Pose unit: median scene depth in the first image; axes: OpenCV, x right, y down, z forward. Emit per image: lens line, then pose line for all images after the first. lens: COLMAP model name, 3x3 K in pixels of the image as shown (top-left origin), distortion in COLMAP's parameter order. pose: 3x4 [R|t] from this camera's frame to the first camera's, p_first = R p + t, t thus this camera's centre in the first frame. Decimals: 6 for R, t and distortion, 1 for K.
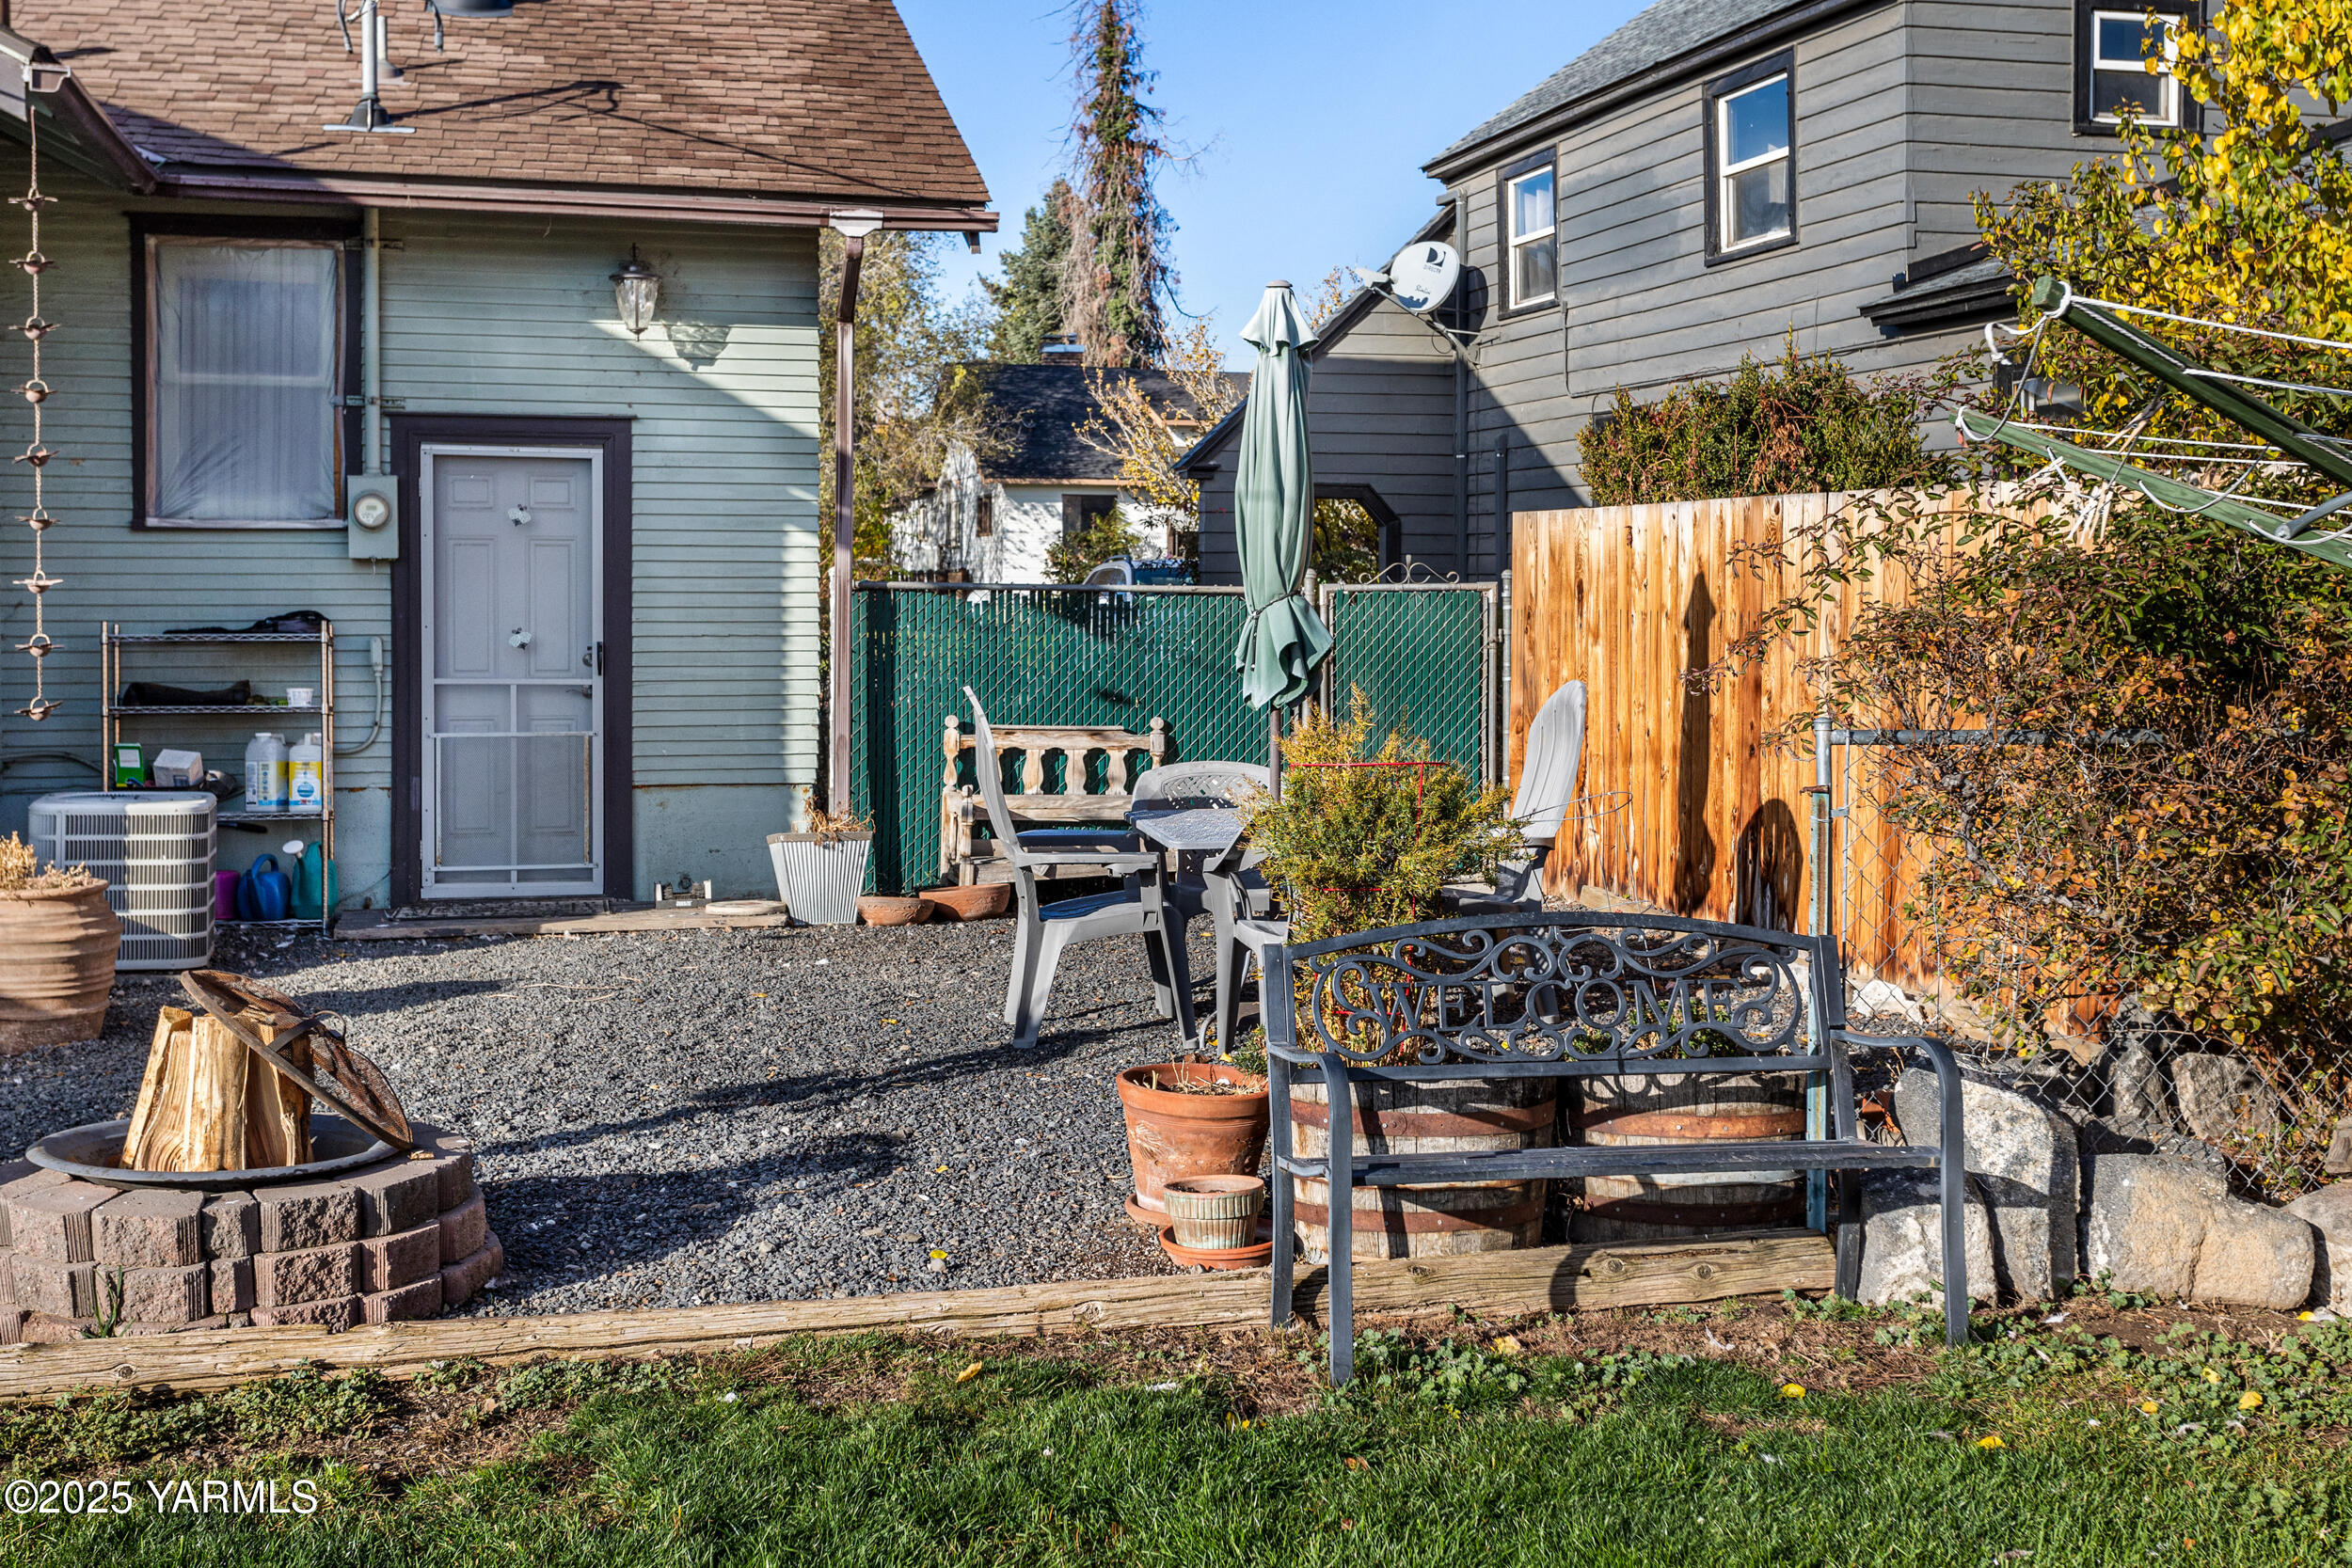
lens RADIAL K [[2642.4, 0, 1155.3], [0, 2642.4, 675.7], [0, 0, 1]] dist [0.012613, 0.000000]
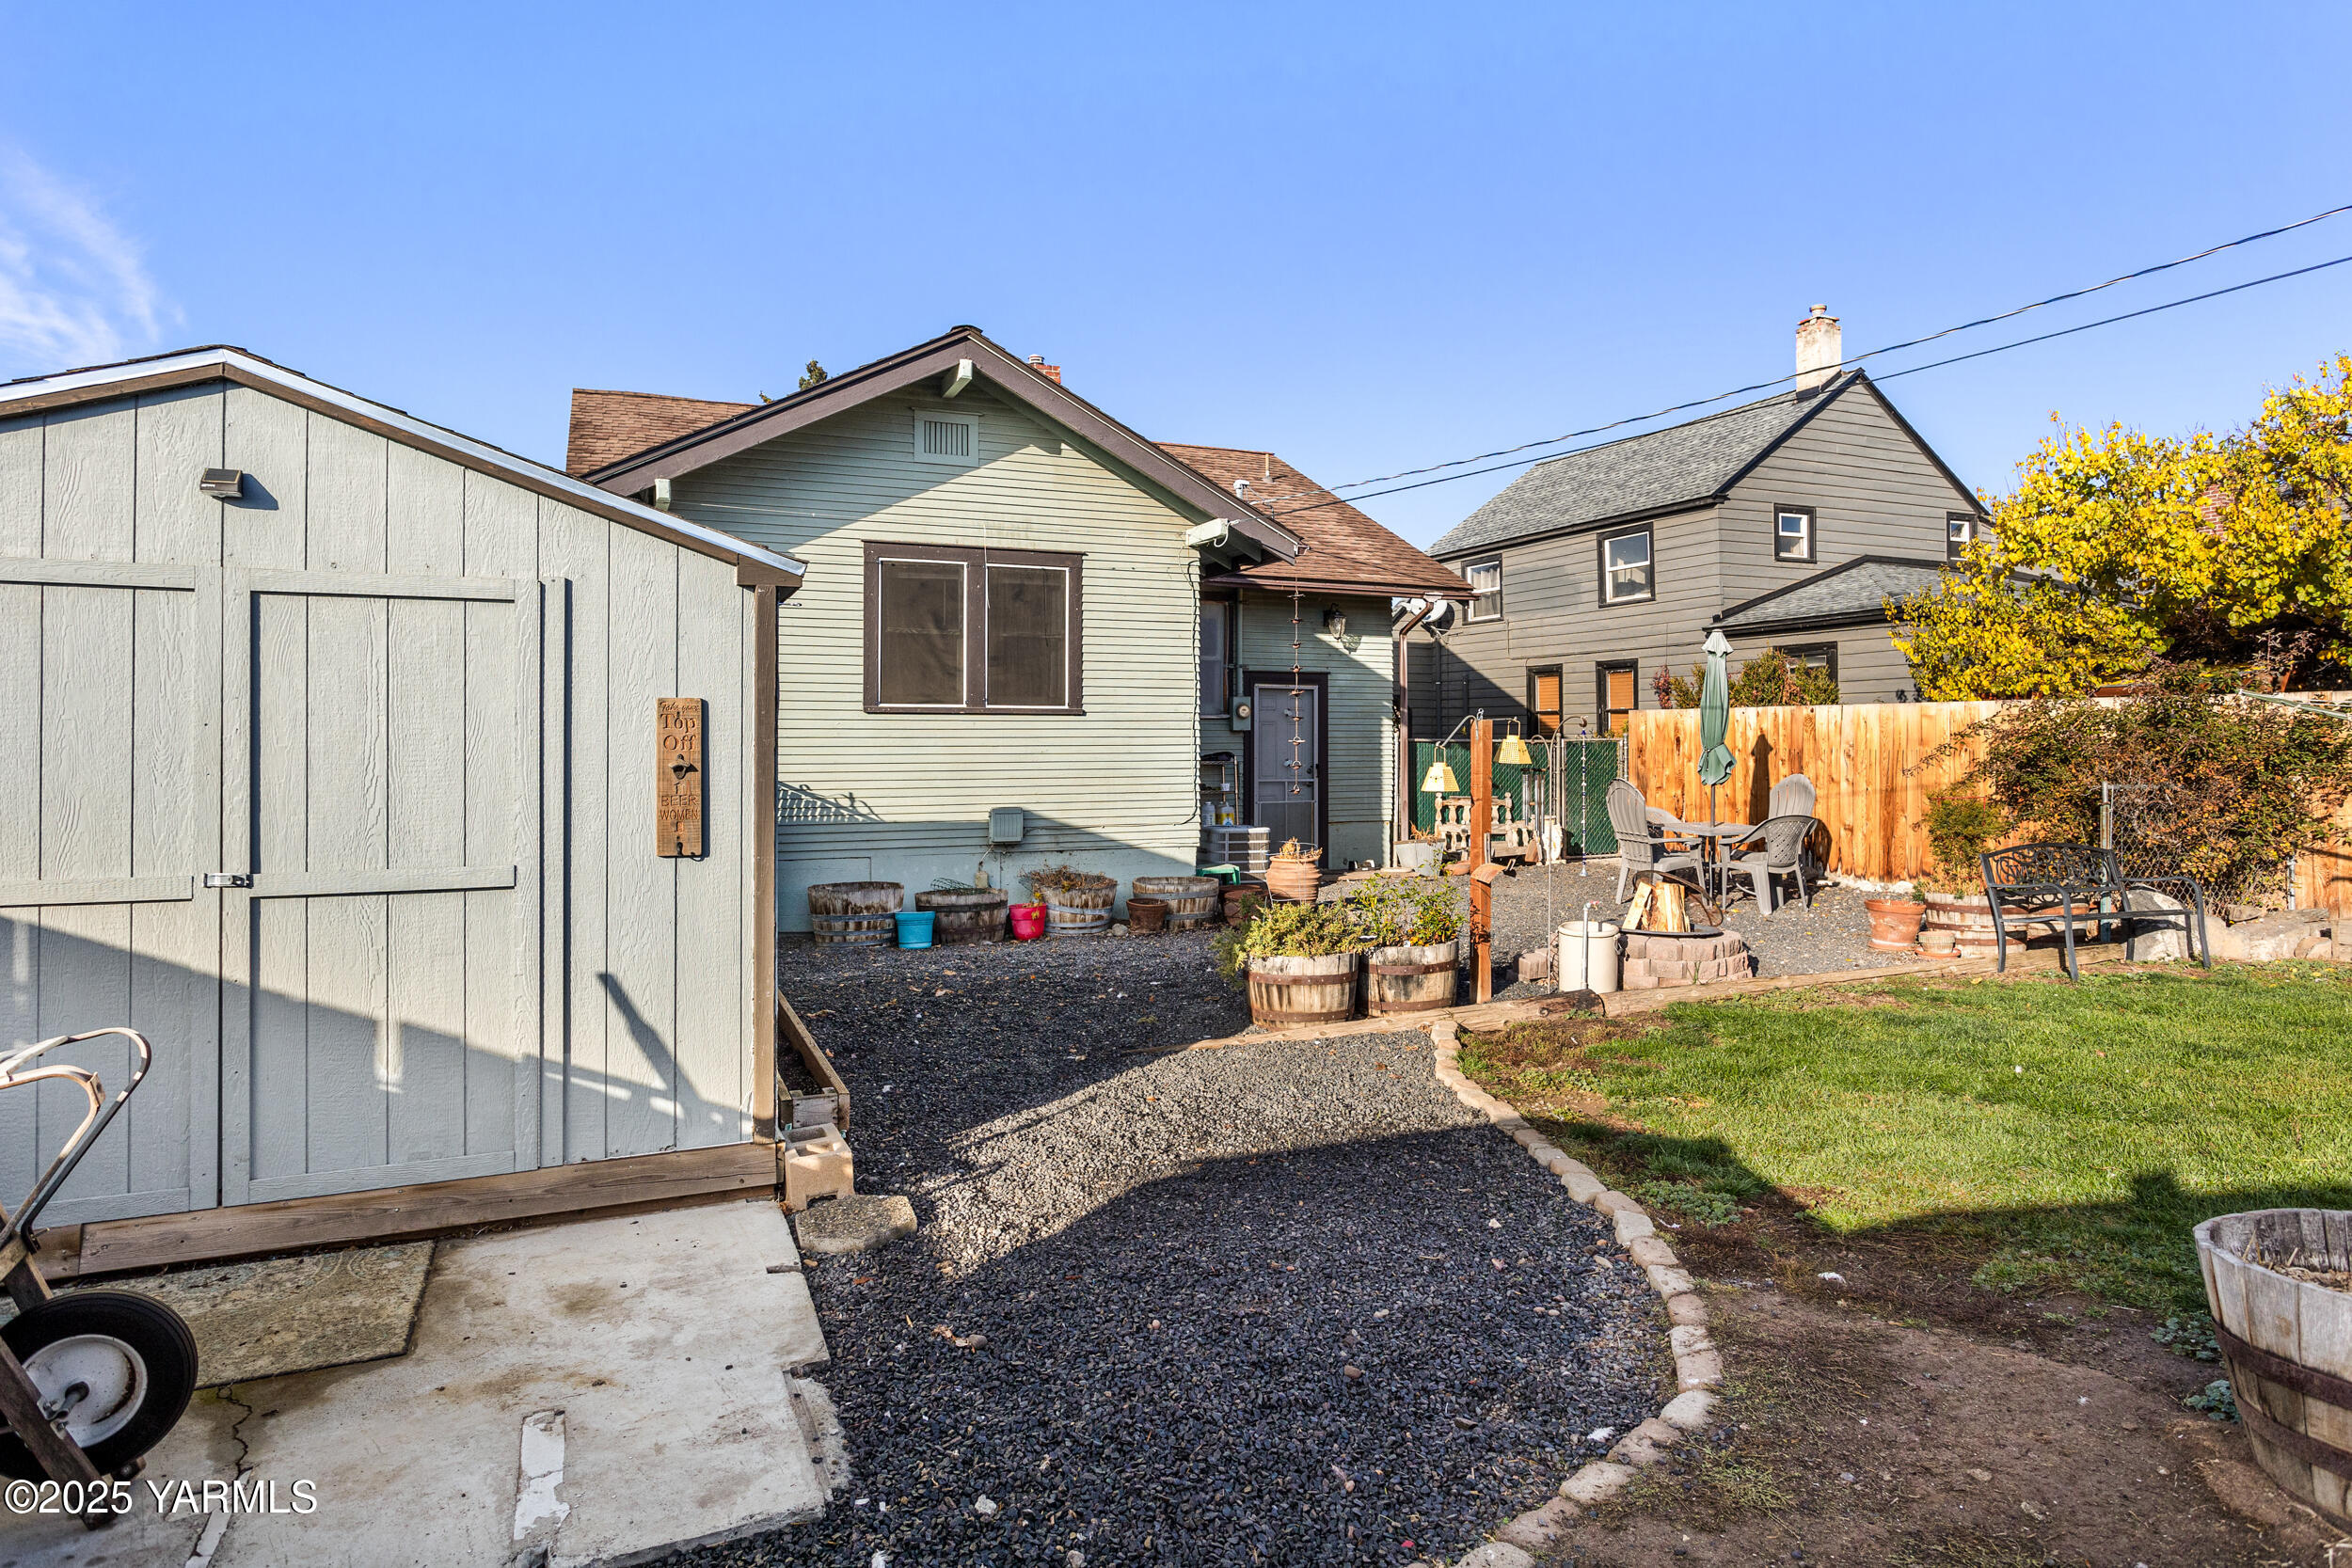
lens RADIAL K [[1379.9, 0, 1094.5], [0, 1379.9, 724.1], [0, 0, 1]] dist [0.016537, -0.000300]
pose [[0.983896, -0.002729, 0.178721, -0.572684], [0.010855, 0.998950, -0.044504, 0.004594], [-0.178412, 0.045728, 0.982893, -0.202287]]
